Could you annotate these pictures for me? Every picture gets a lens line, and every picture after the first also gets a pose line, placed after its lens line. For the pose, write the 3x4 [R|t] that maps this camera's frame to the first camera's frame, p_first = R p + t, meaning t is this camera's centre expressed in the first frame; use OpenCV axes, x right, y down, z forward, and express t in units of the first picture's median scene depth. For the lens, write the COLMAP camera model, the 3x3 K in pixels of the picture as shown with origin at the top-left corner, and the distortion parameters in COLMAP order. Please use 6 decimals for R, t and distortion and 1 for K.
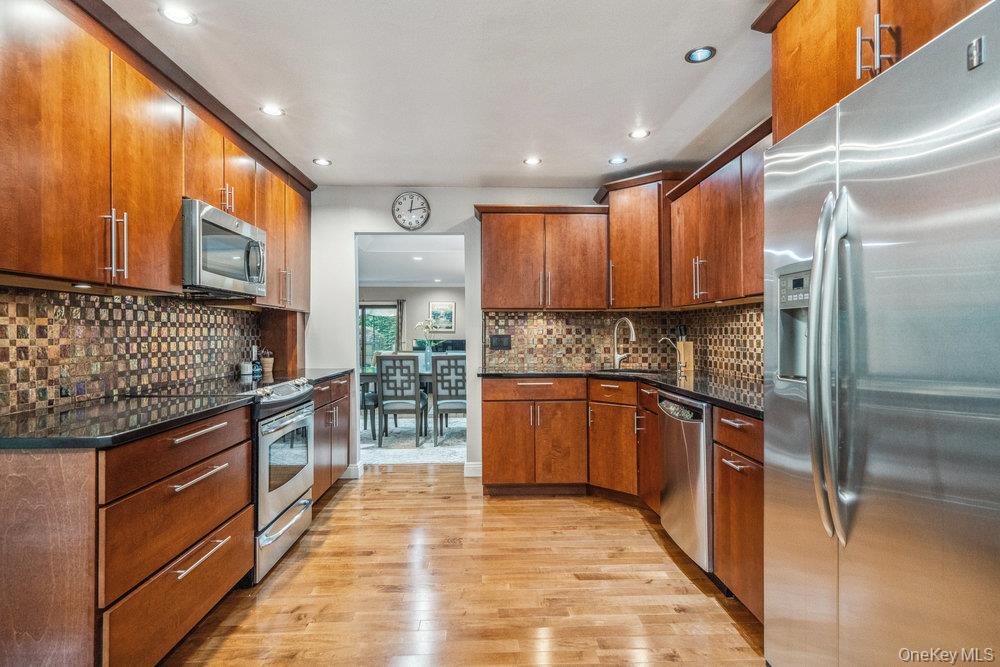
lens RADIAL K [[504.5, 0, 502.7], [0, 504.5, 329.3], [0, 0, 1]] dist [0.002243, 0.000432]
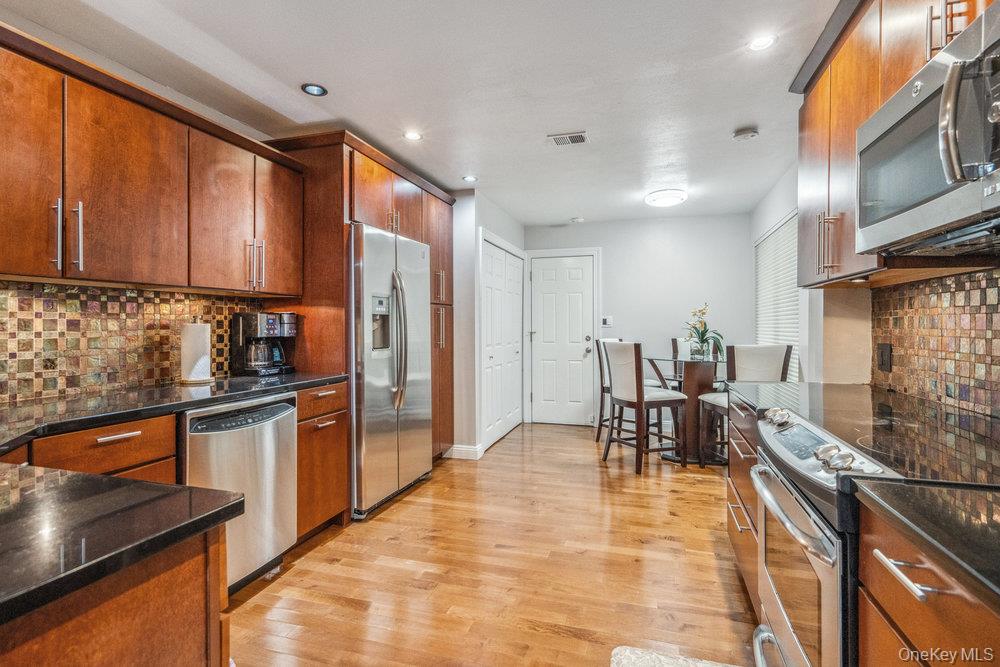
lens RADIAL K [[484.8, 0, 500.0], [0, 484.8, 333.5], [0, 0, 1]] dist [0.001338, 0.000177]
pose [[-0.940922, 0.000056, 0.338624, -0.238802], [0.003312, 0.999954, 0.009038, 0.008302], [-0.338608, 0.009625, -0.940878, 1.164518]]
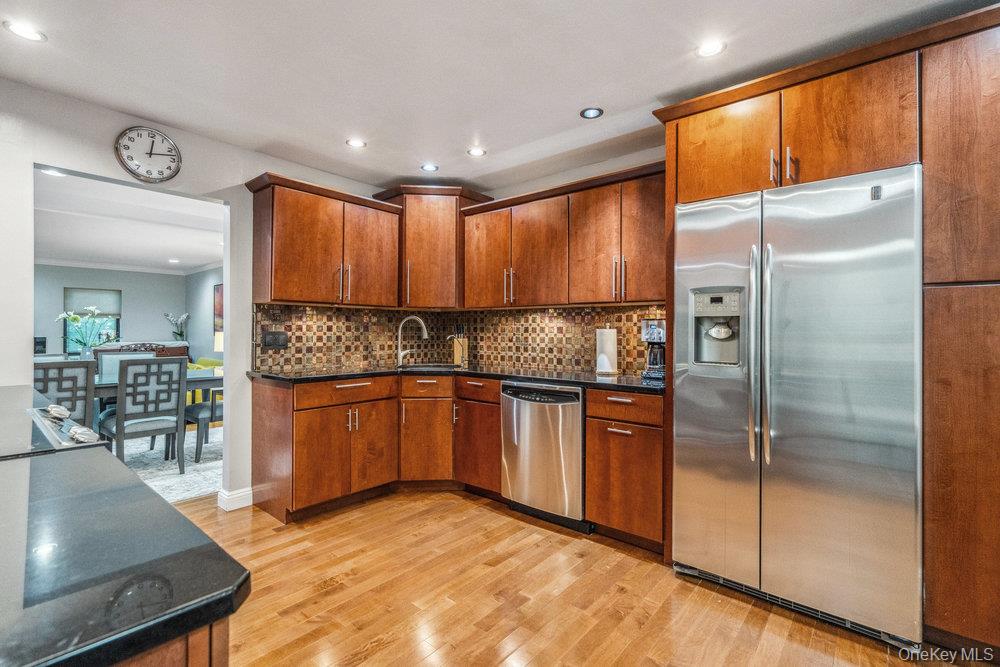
lens RADIAL K [[456.2, 0, 502.6], [0, 456.2, 327.6], [0, 0, 1]] dist [-0.002097, 0.000219]
pose [[0.673882, 0.012628, 0.738731, -0.365513], [-0.013945, 0.999893, -0.004371, 0.002706], [-0.738708, -0.007356, 0.673986, 0.236908]]
